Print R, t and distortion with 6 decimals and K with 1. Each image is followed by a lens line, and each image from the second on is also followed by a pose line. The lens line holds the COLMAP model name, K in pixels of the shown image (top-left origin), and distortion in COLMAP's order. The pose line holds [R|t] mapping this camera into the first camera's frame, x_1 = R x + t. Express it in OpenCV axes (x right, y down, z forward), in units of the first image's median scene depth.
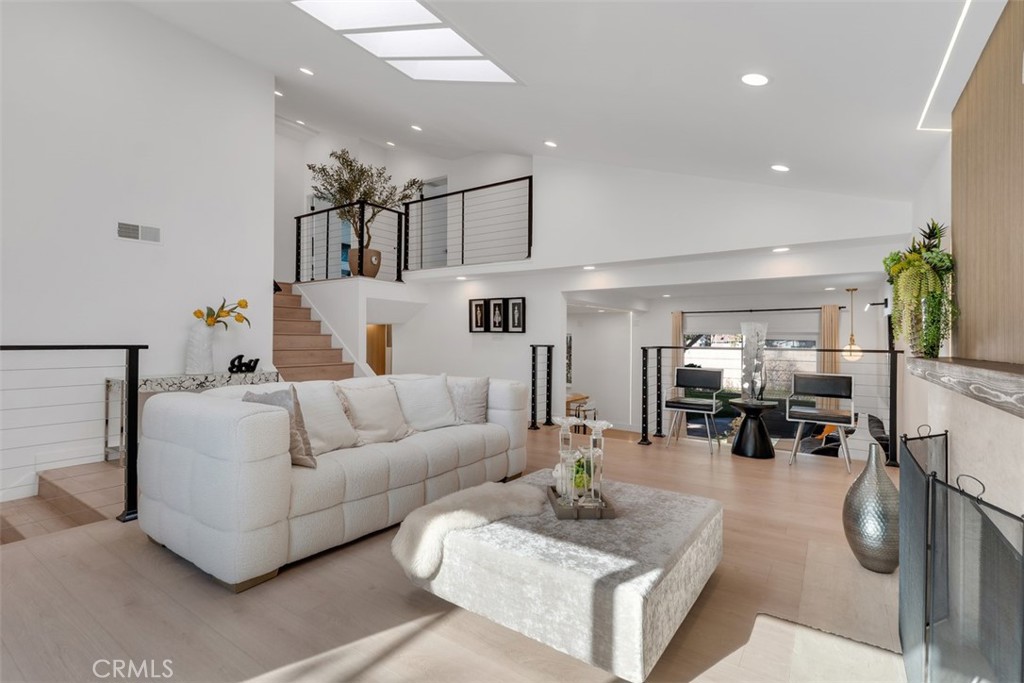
lens RADIAL K [[473.0, 0, 514.2], [0, 473.0, 339.6], [0, 0, 1]] dist [-0.000094, 0.000062]
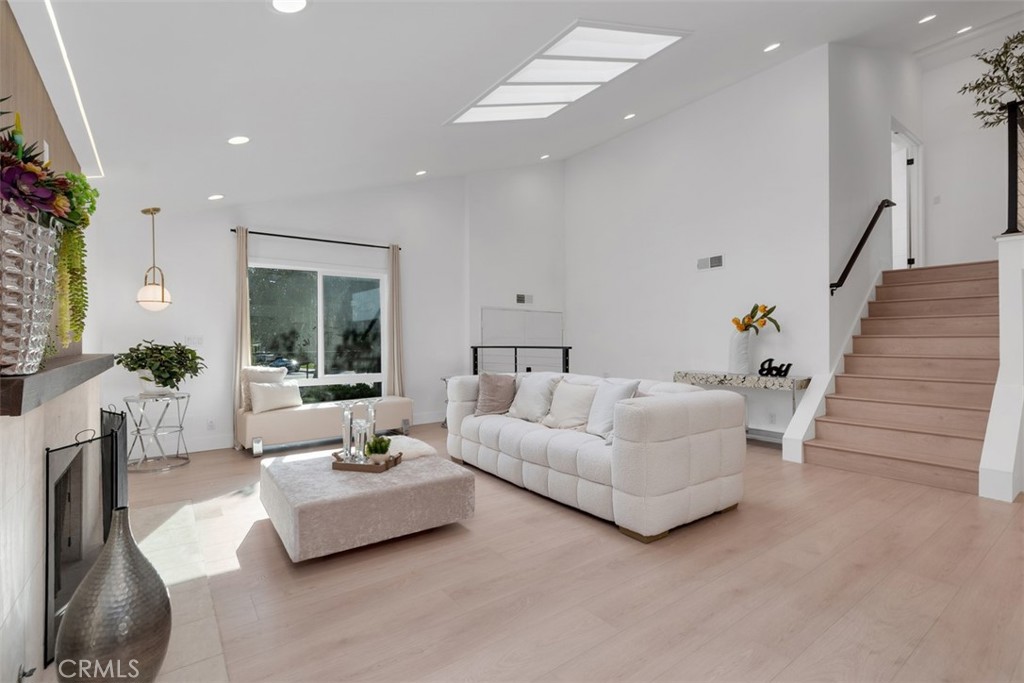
lens RADIAL K [[473.0, 0, 513.6], [0, 473.0, 341.9], [0, 0, 1]] dist [-0.000094, 0.000062]
pose [[-0.323006, -0.009277, -0.946351, 0.569876], [0.000464, 0.999950, -0.009961, 0.006766], [0.946397, -0.003657, -0.322986, 0.820726]]
